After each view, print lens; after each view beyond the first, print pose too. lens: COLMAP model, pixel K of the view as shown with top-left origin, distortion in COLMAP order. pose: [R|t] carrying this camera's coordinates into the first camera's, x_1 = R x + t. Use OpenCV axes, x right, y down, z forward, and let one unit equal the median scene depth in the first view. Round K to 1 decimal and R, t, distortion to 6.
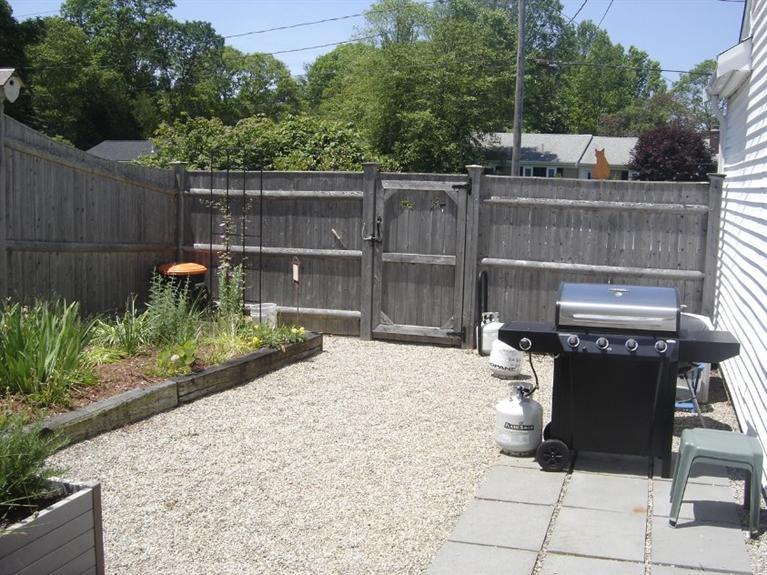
lens RADIAL K [[848.5, 0, 390.5], [0, 848.5, 285.3], [0, 0, 1]] dist [-0.146832, 0.024776]
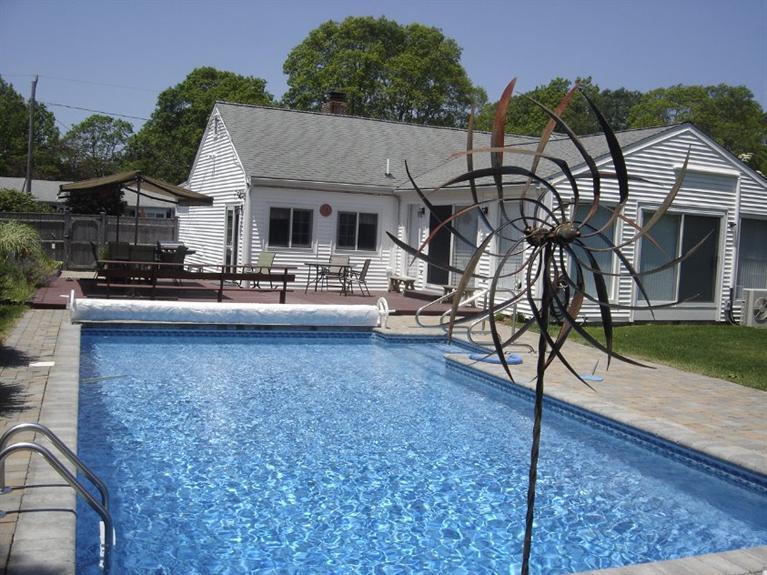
lens RADIAL K [[848.5, 0, 390.5], [0, 848.5, 285.3], [0, 0, 1]] dist [-0.146832, 0.024776]
pose [[0.743216, -0.030848, 0.668340, -0.183508], [0.054301, 0.998422, -0.014301, 0.035715], [-0.666844, 0.046920, 0.743719, -0.310553]]
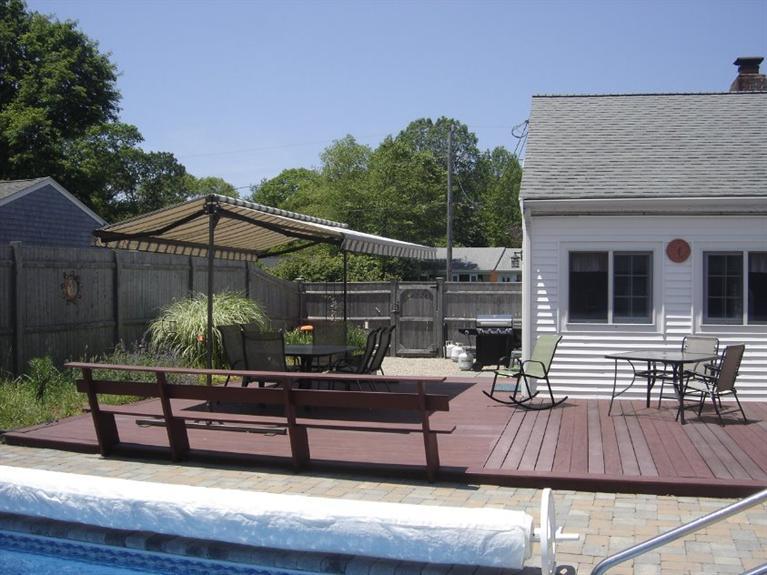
lens RADIAL K [[848.5, 0, 390.5], [0, 848.5, 285.3], [0, 0, 1]] dist [-0.146832, 0.024776]
pose [[0.995771, -0.023979, 0.088685, -0.037630], [0.035035, 0.991502, -0.125289, 0.025766], [-0.084927, 0.127866, 0.988149, -0.200465]]
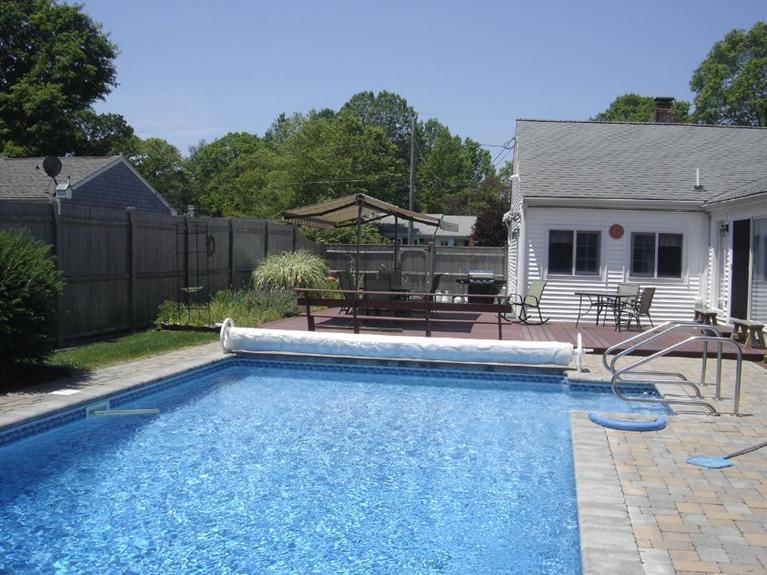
lens RADIAL K [[848.5, 0, 390.5], [0, 848.5, 285.3], [0, 0, 1]] dist [-0.146832, 0.024776]
pose [[0.981941, -0.010752, 0.188884, -0.098456], [0.025676, 0.996720, -0.076746, 0.038493], [-0.187439, 0.080210, 0.978996, -0.310091]]
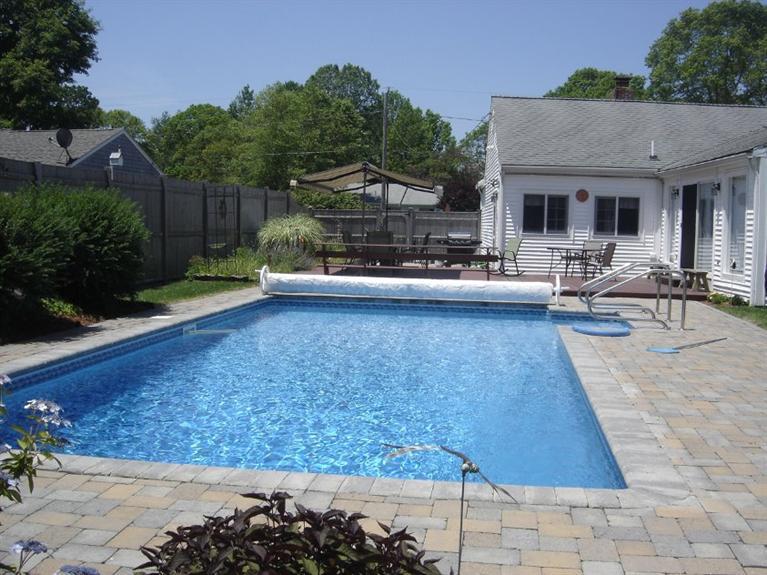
lens RADIAL K [[848.5, 0, 390.5], [0, 848.5, 285.3], [0, 0, 1]] dist [-0.146832, 0.024776]
pose [[0.970888, -0.023937, 0.238336, -0.123282], [0.034922, 0.998508, -0.041974, 0.047449], [-0.236975, 0.049075, 0.970275, -0.349848]]
